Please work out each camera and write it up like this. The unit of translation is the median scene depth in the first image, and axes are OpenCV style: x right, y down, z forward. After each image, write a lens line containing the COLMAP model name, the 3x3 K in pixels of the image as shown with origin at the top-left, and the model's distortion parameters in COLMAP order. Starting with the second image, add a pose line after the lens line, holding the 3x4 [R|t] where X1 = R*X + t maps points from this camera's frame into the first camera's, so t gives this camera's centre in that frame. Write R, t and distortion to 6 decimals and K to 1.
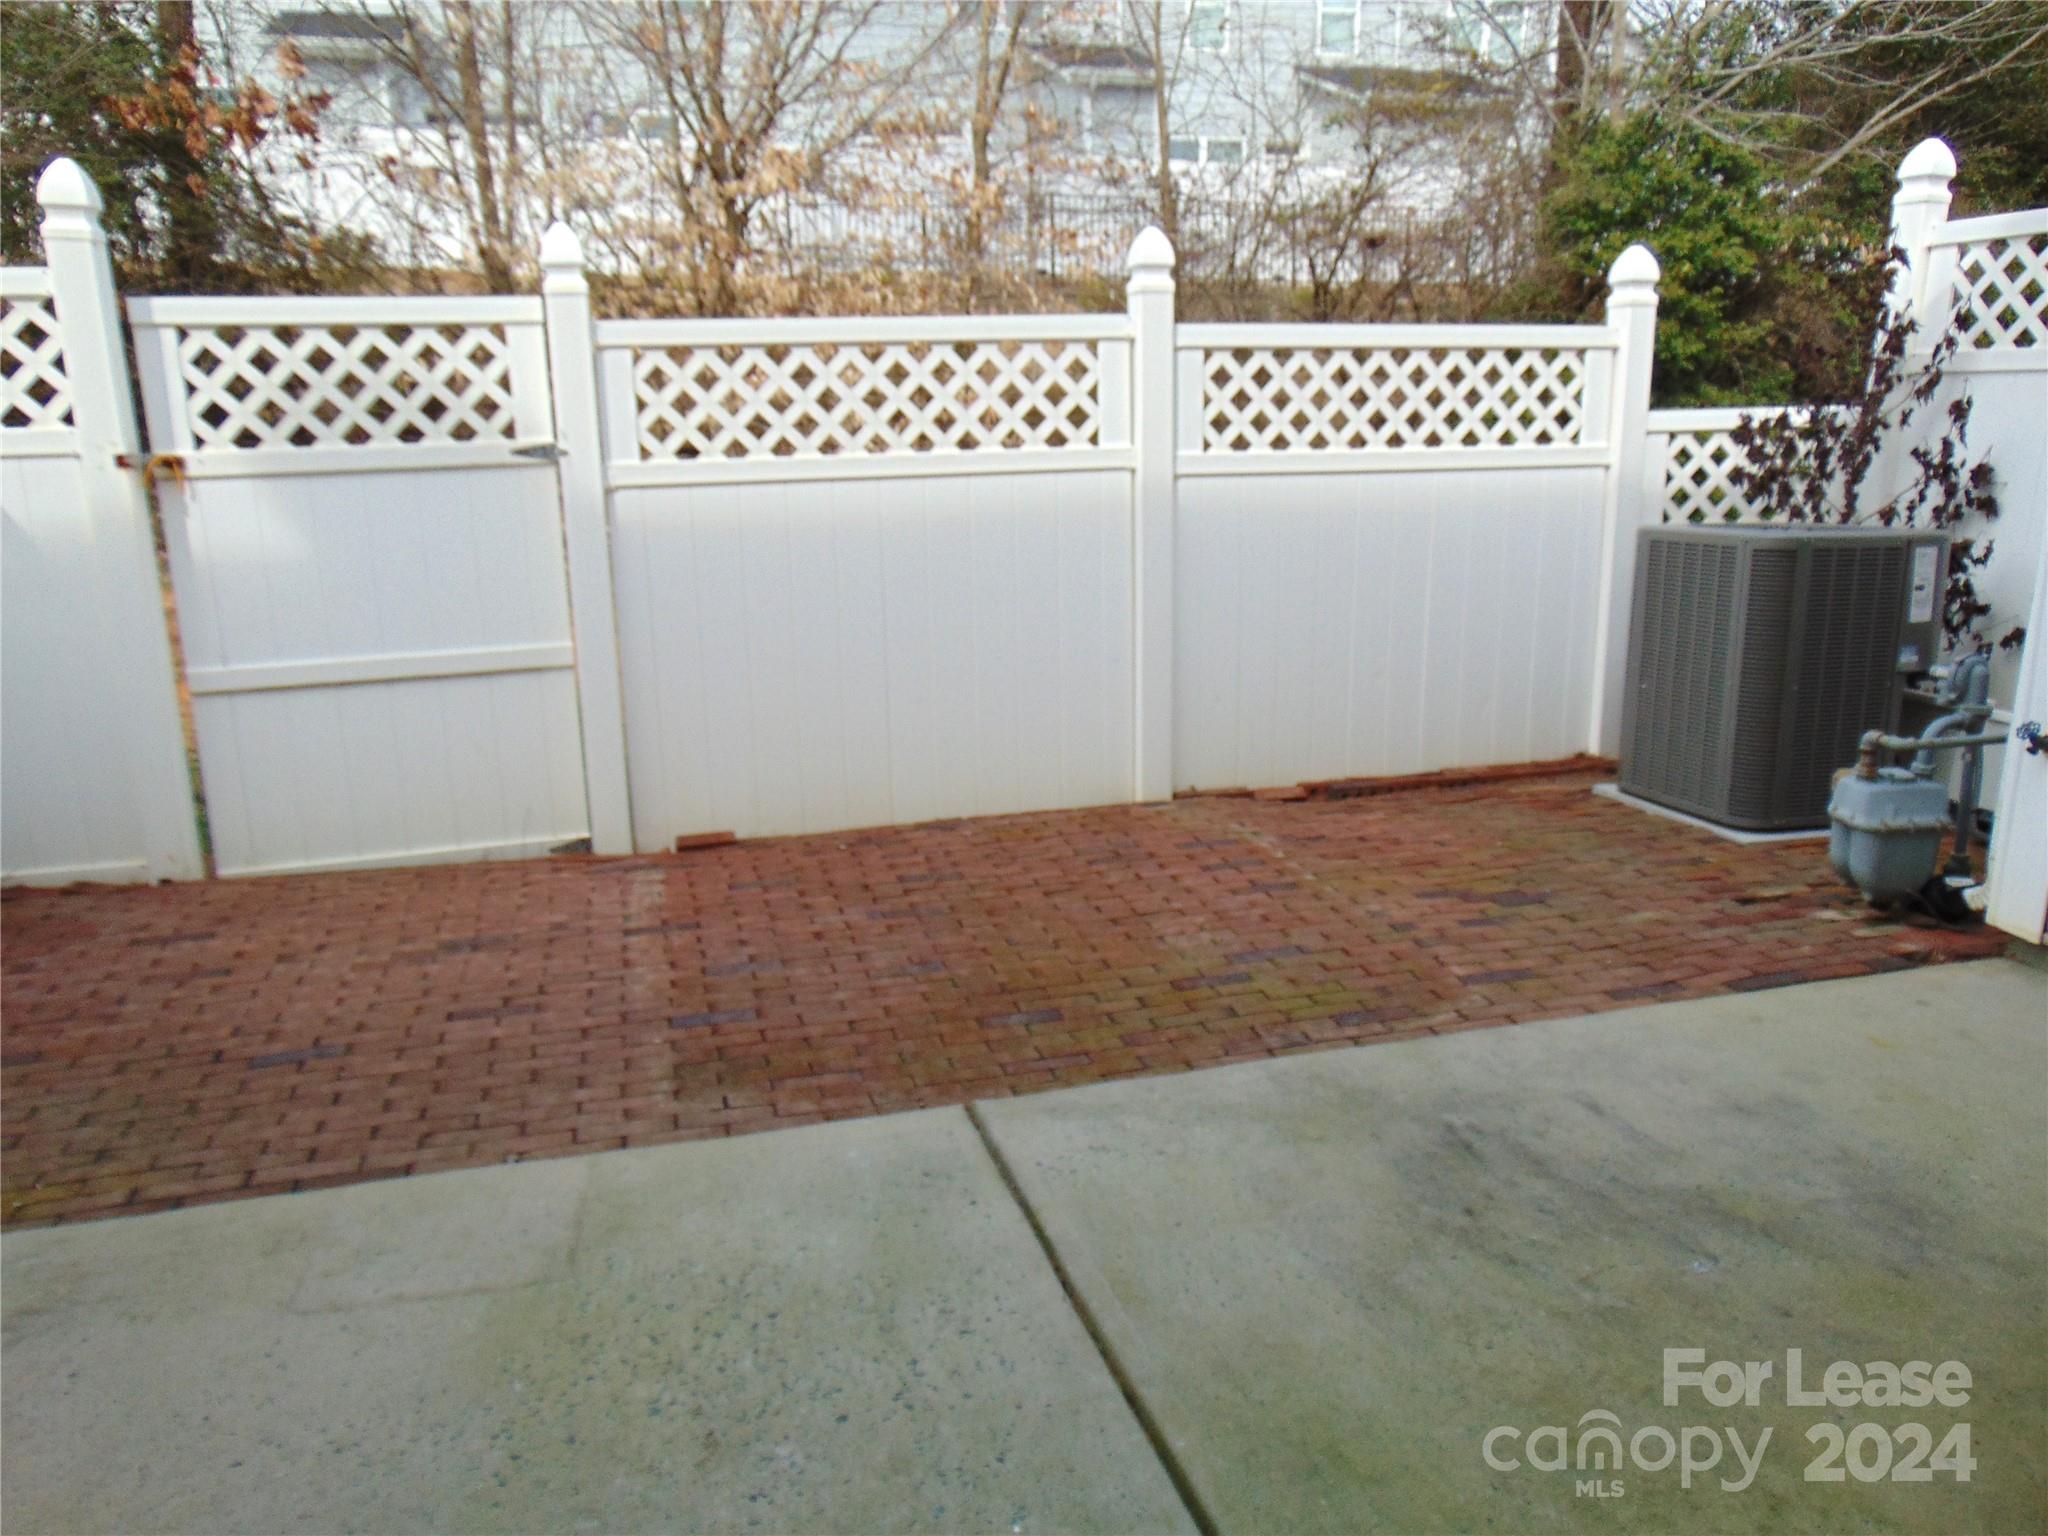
lens RADIAL K [[1528.2, 0, 1018.0], [0, 1528.2, 767.8], [0, 0, 1]] dist [-0.054430, 0.093584]
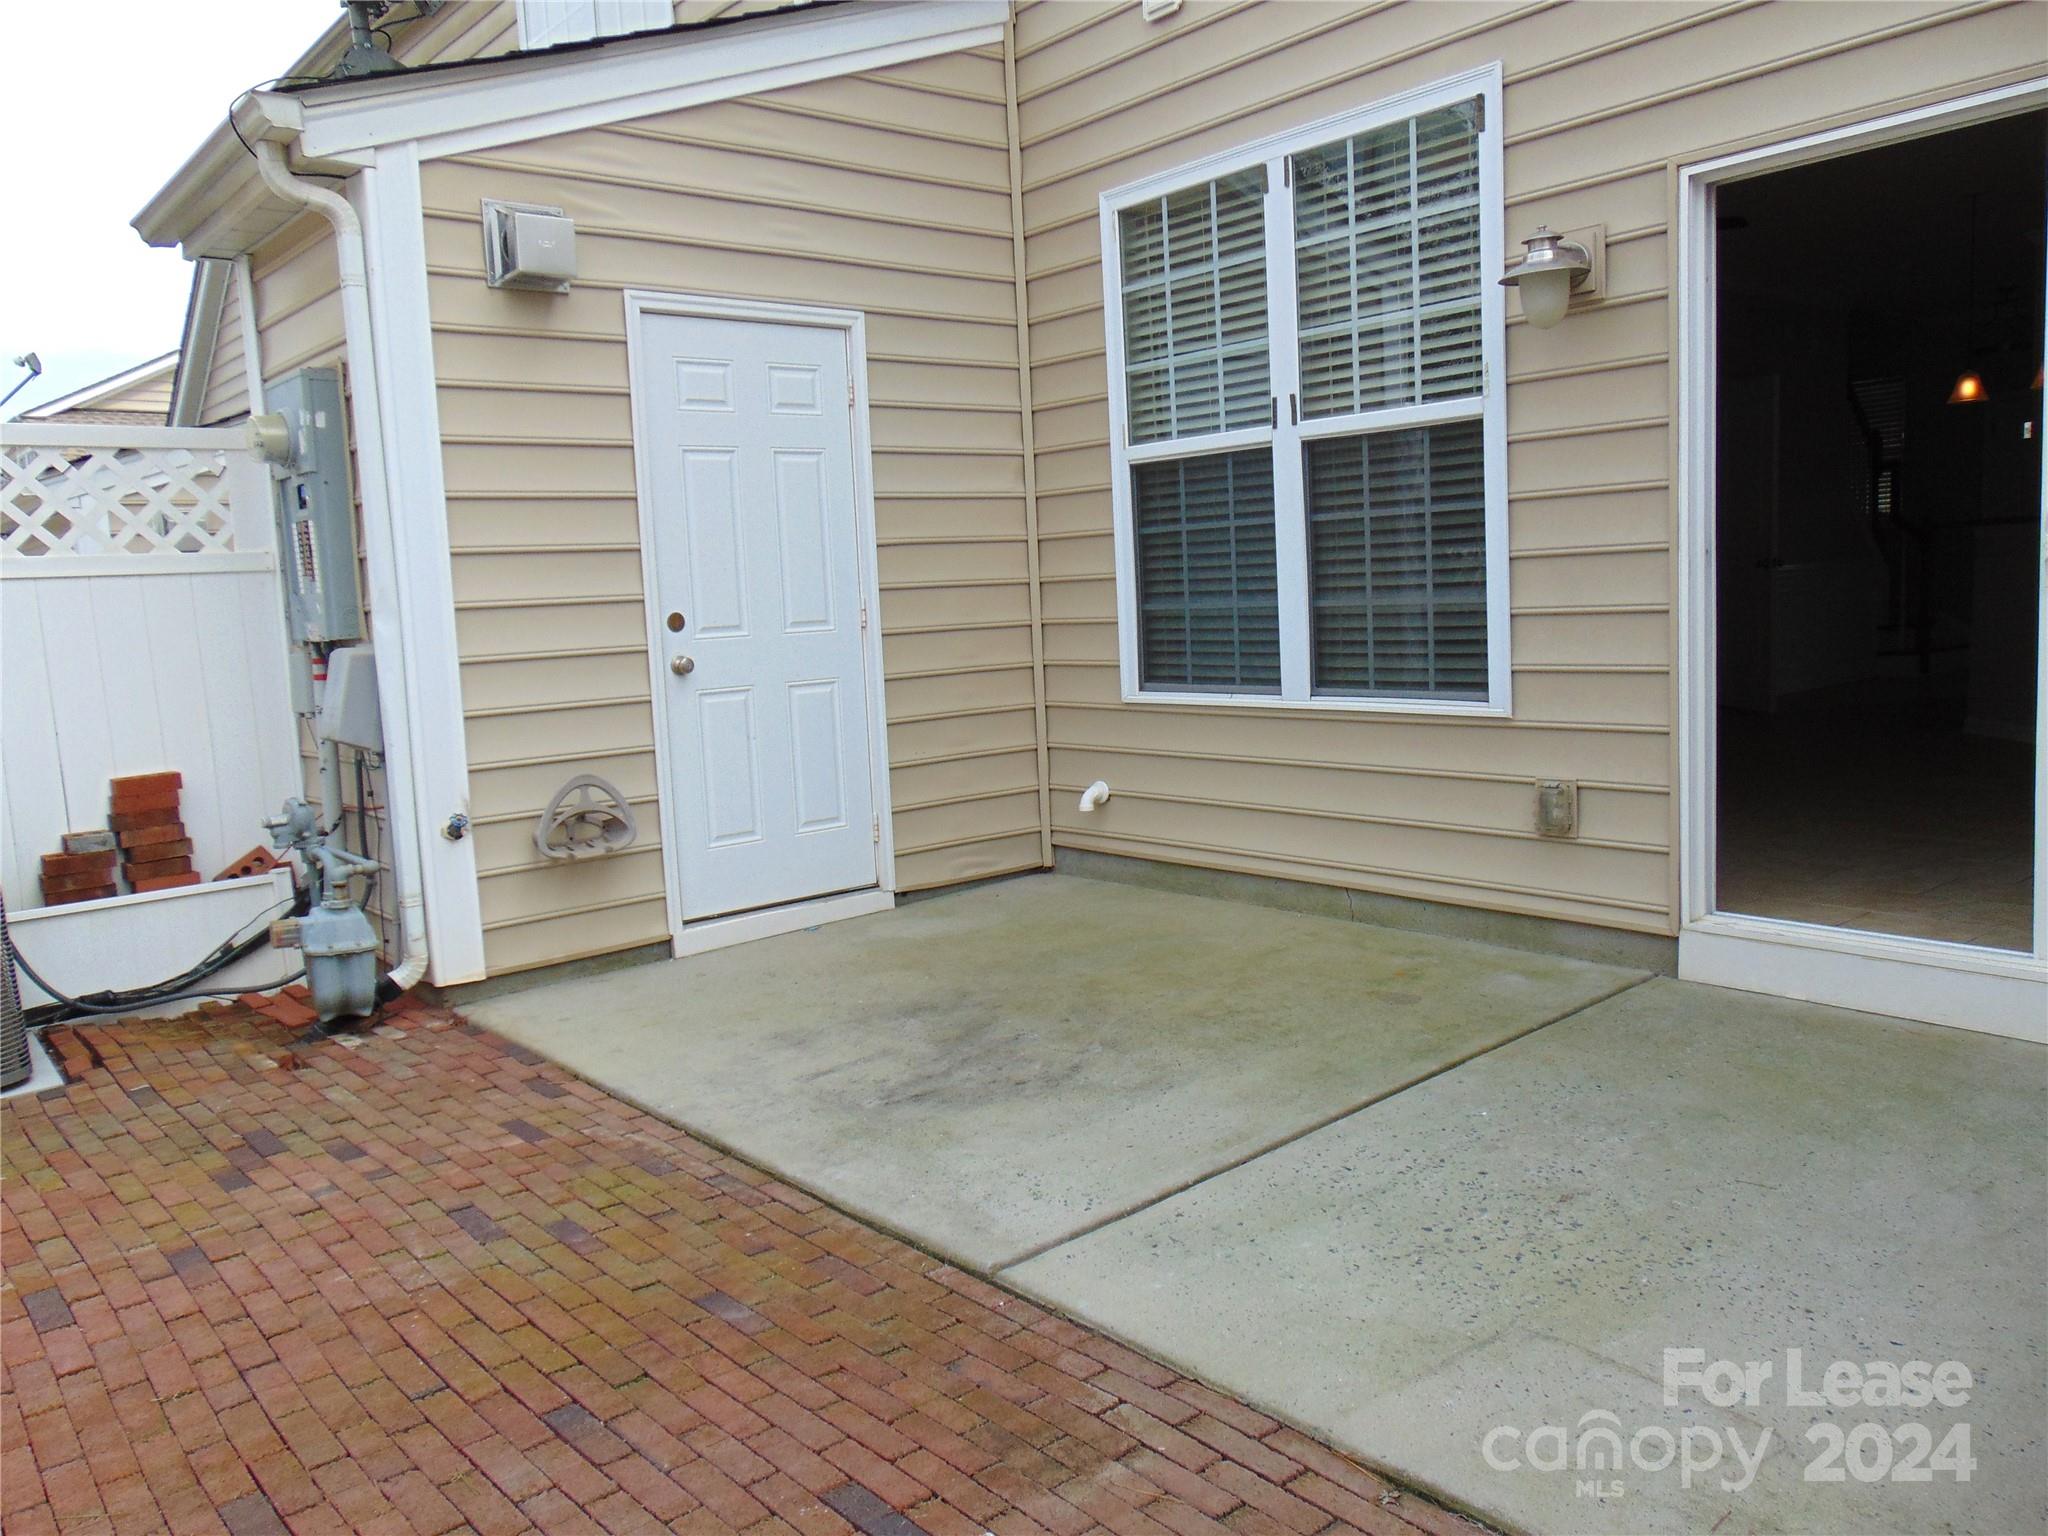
lens RADIAL K [[1528.2, 0, 1018.0], [0, 1528.2, 767.8], [0, 0, 1]] dist [-0.054430, 0.093584]
pose [[-0.424826, -0.068362, 0.902690, -0.817647], [0.274378, 0.940518, 0.200355, -0.226754], [-0.862694, 0.332794, -0.380799, 1.234805]]
